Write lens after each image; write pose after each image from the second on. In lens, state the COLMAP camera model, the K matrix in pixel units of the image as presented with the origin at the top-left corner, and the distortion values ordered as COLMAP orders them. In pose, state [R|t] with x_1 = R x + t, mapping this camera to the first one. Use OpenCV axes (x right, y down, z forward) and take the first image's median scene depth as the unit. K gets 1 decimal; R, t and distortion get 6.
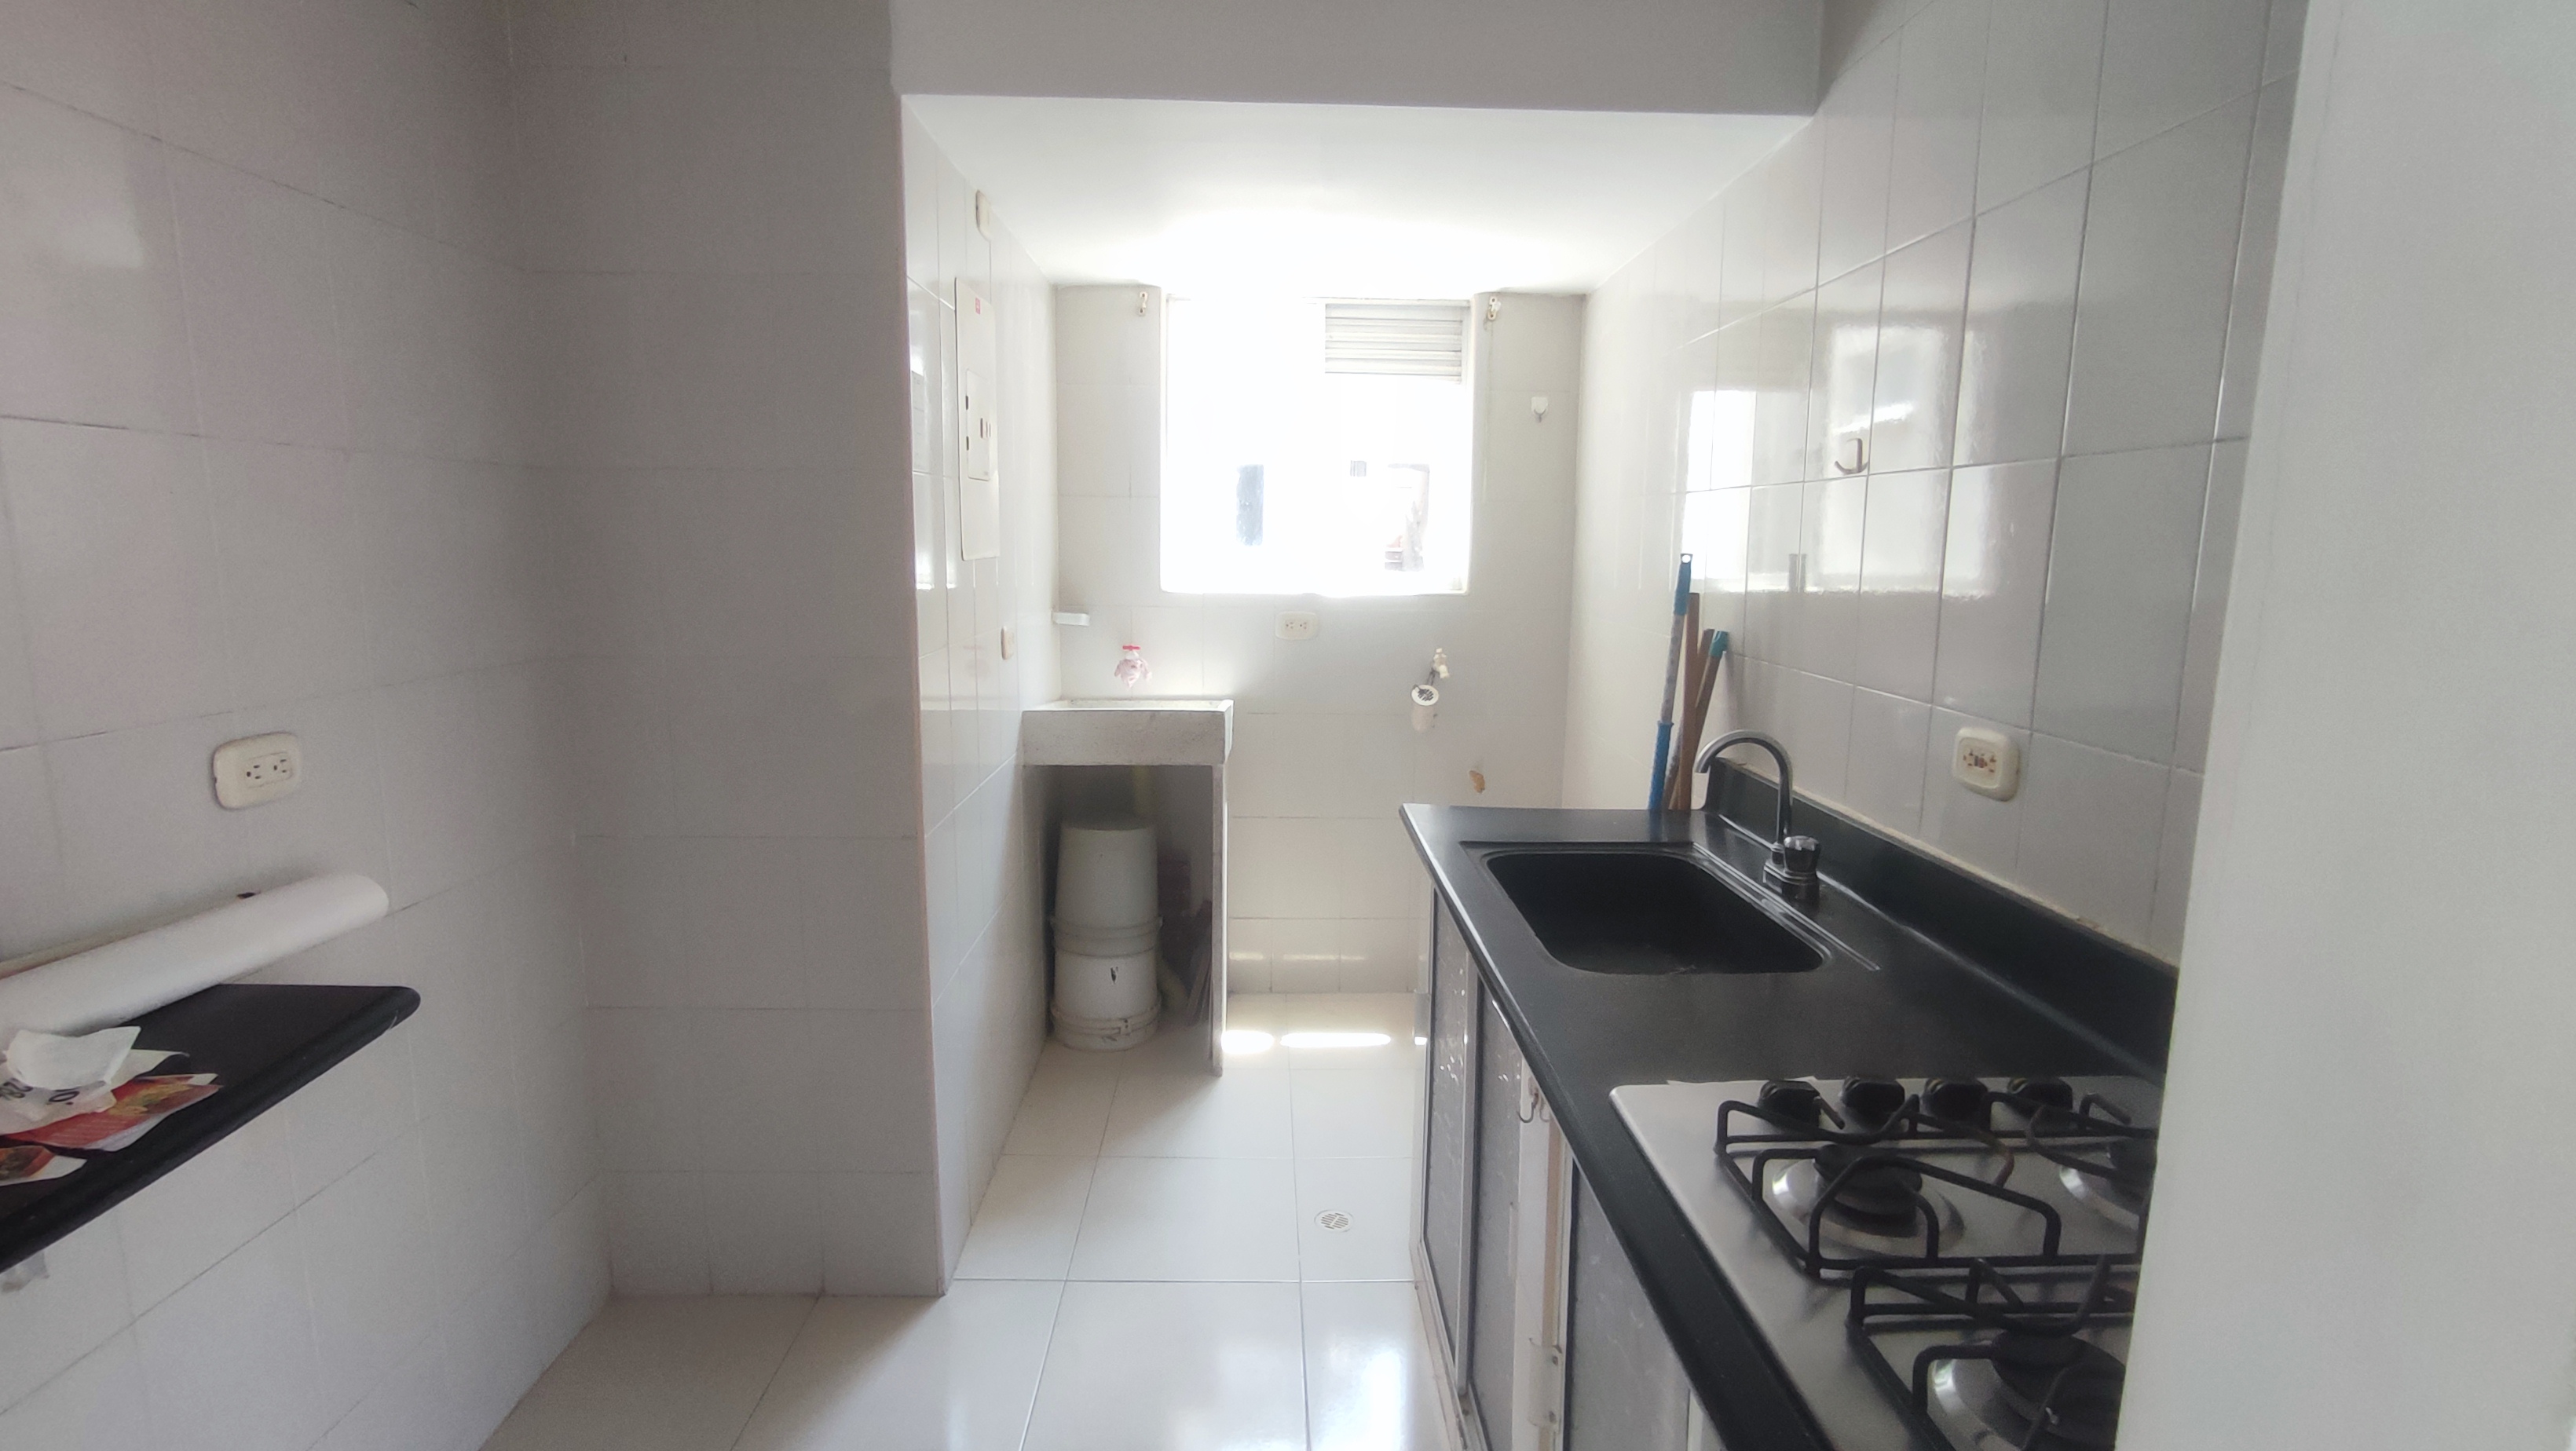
lens RADIAL K [[1165.2, 0, 1282.8], [0, 1165.2, 717.3], [0, 0, 1]] dist [-0.007357, 0.007319]
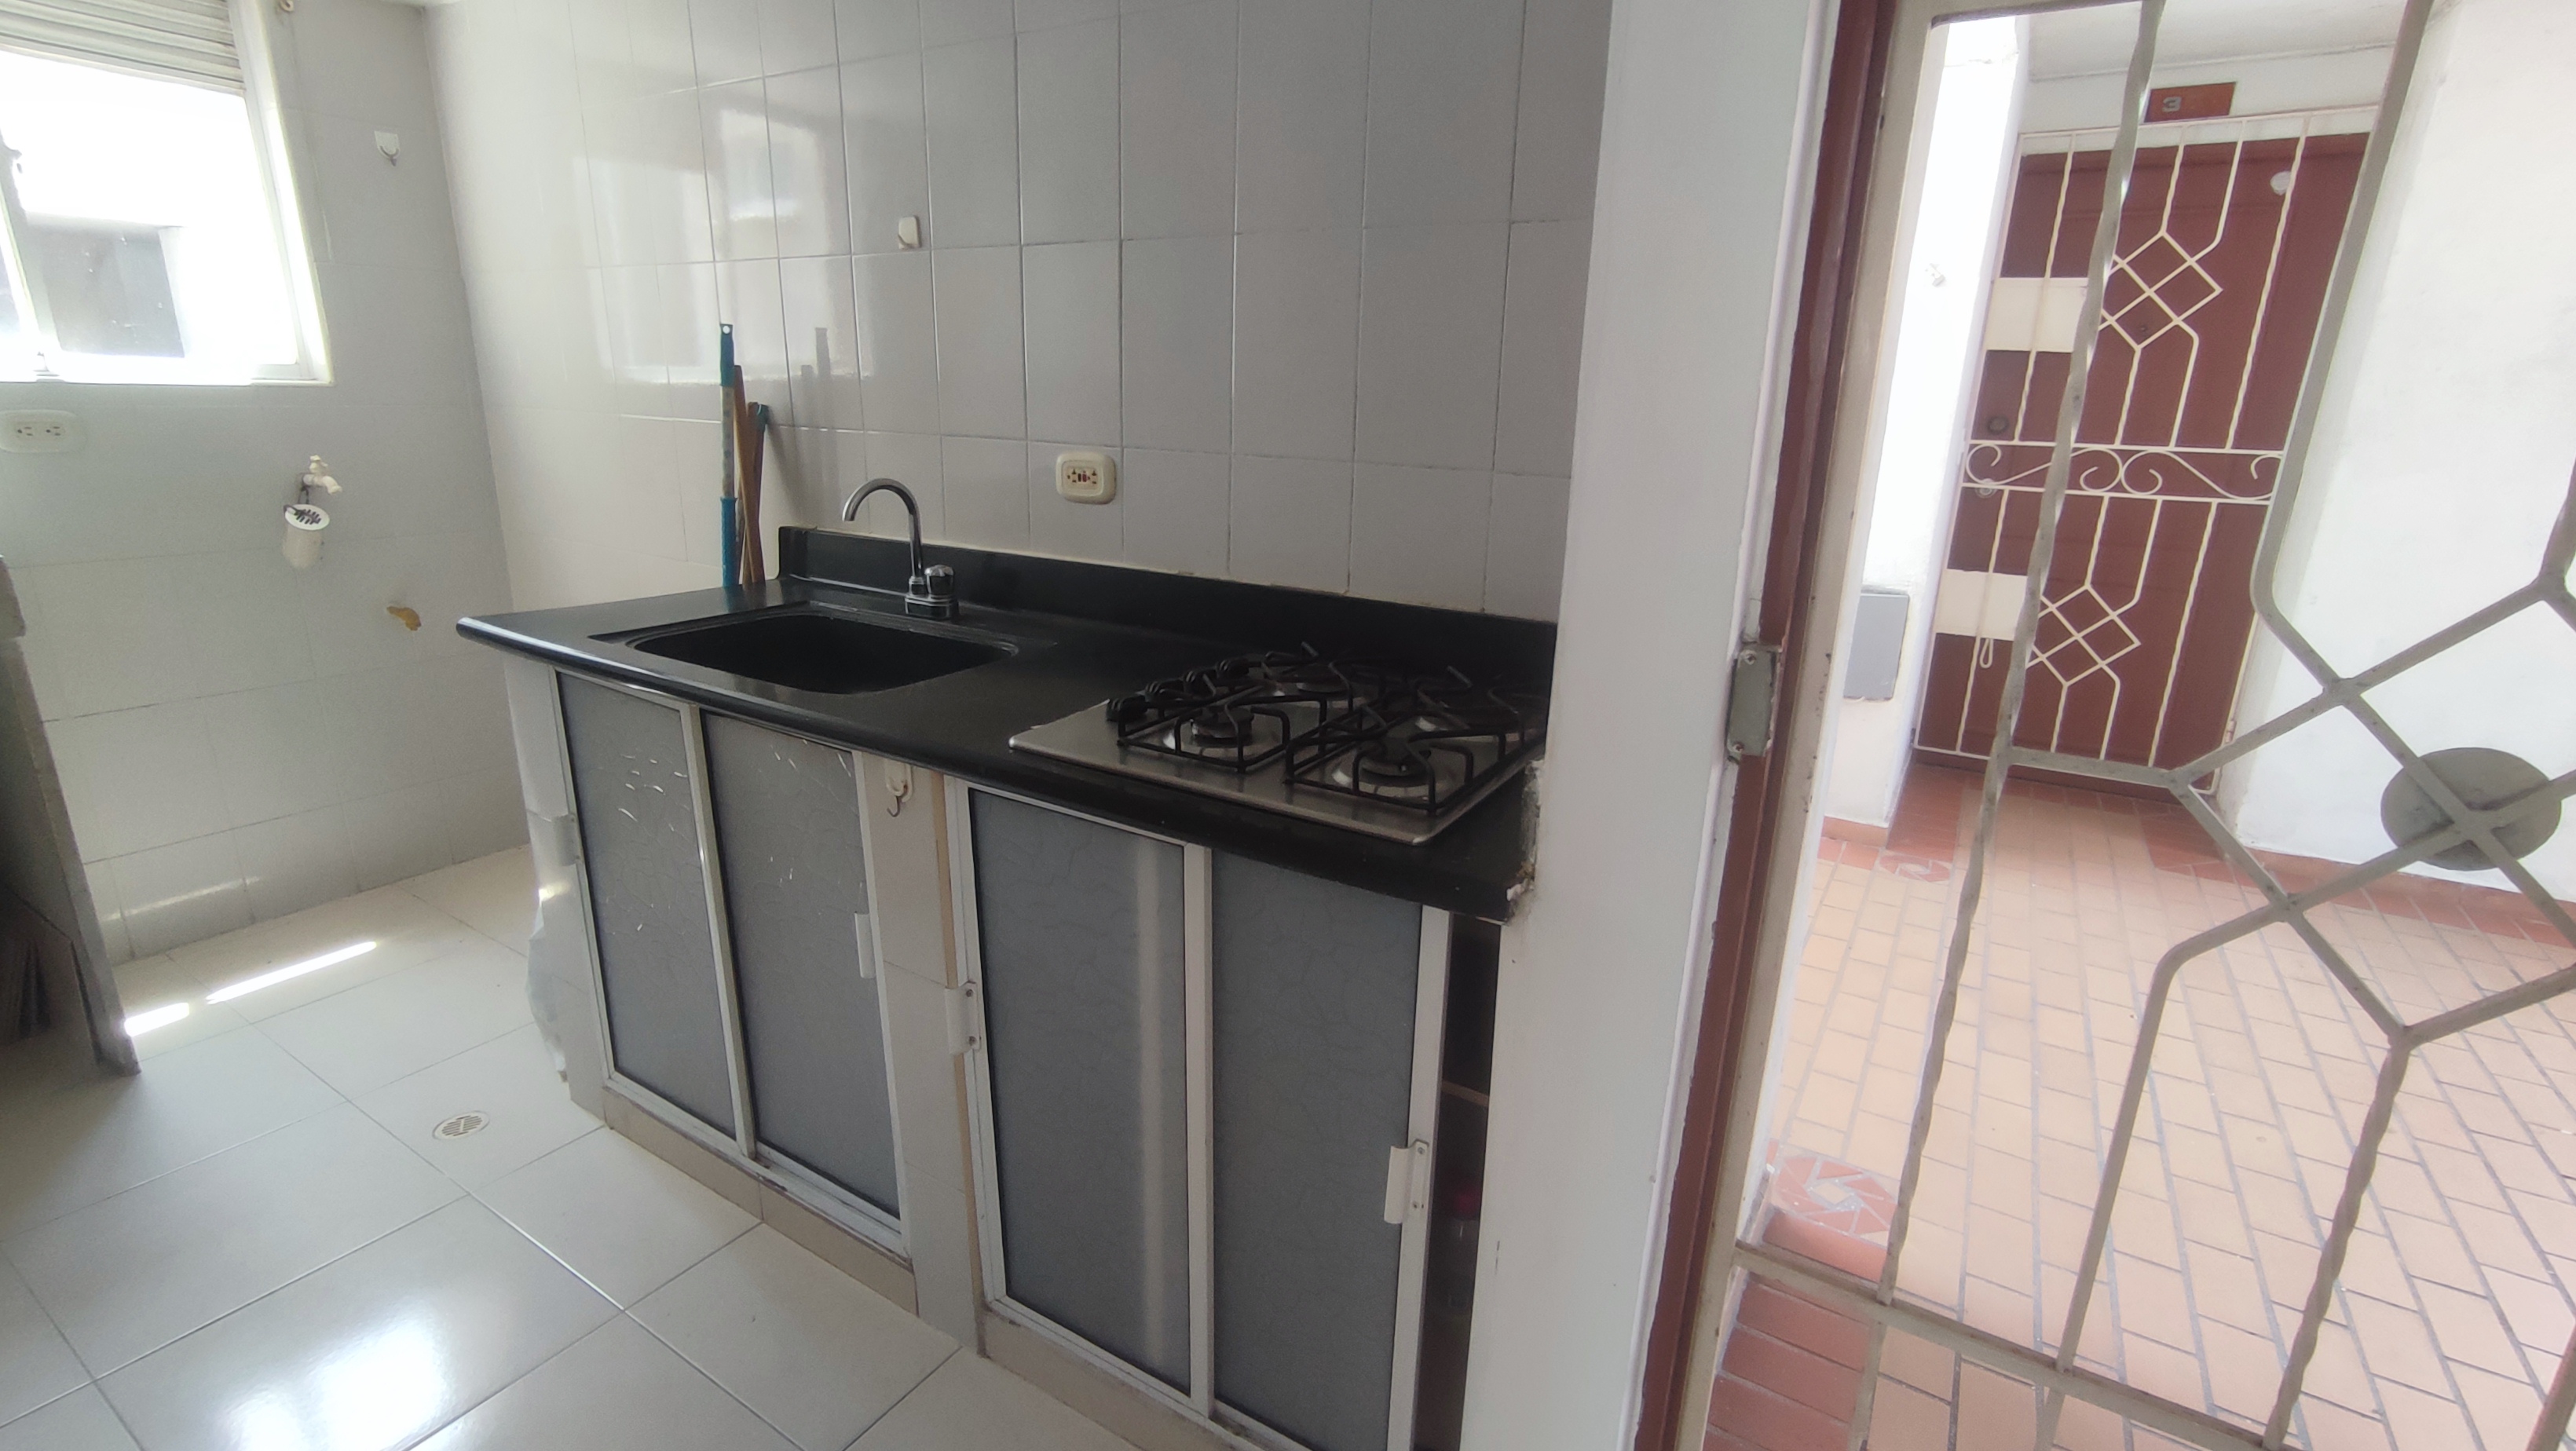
lens RADIAL K [[1165.2, 0, 1279.5], [0, 1165.2, 715.2], [0, 0, 1]] dist [-0.007357, 0.007319]
pose [[0.545767, -0.224162, 0.807397, -0.248554], [0.110032, 0.974382, 0.196146, 0.039541], [-0.830682, -0.018211, 0.556450, 0.035401]]
